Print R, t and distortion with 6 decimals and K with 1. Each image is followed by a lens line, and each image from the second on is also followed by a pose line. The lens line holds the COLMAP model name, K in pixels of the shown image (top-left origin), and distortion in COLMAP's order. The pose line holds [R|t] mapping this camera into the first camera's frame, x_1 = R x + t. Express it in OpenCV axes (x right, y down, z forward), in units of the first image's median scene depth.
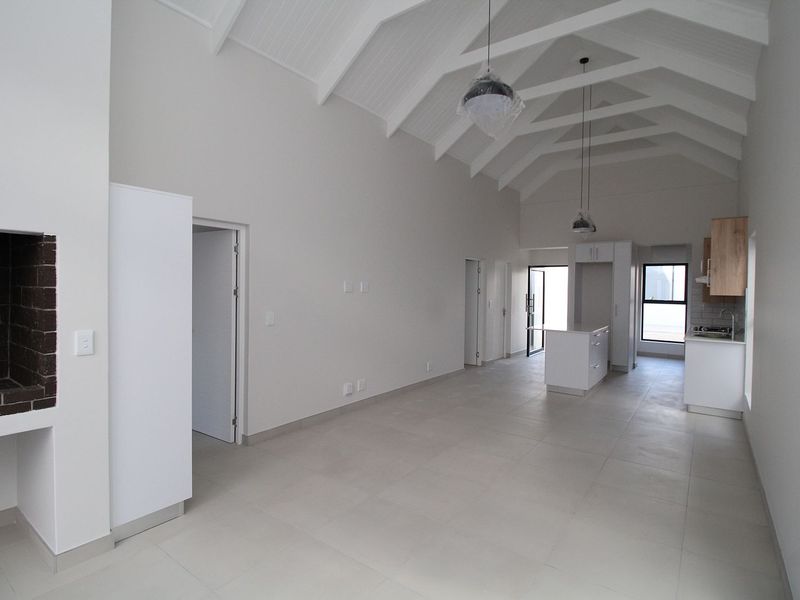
lens RADIAL K [[413.3, 0, 399.2], [0, 413.3, 295.0], [0, 0, 1]] dist [-0.012924, -0.000520]
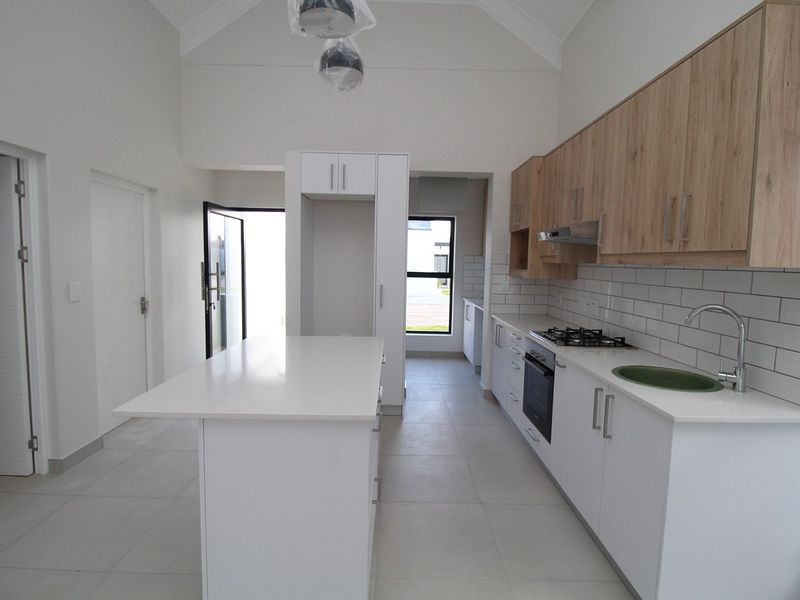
lens RADIAL K [[413.3, 0, 399.2], [0, 413.3, 295.0], [0, 0, 1]] dist [-0.012924, -0.000520]
pose [[0.795751, -0.047618, 0.603750, 0.208046], [0.000622, 0.996968, 0.077812, -0.002271], [-0.605624, -0.061543, 0.793367, 0.503436]]
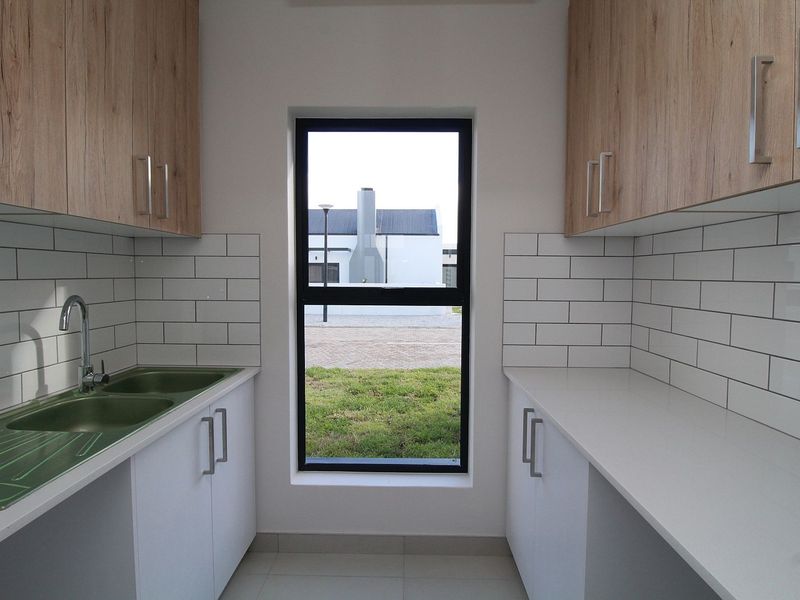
lens RADIAL K [[413.3, 0, 399.2], [0, 413.3, 295.0], [0, 0, 1]] dist [-0.012924, -0.000520]
pose [[0.810847, -0.042299, 0.583728, 0.540558], [0.019004, 0.998762, 0.045977, 0.008008], [-0.584949, -0.026187, 0.810647, 0.844356]]
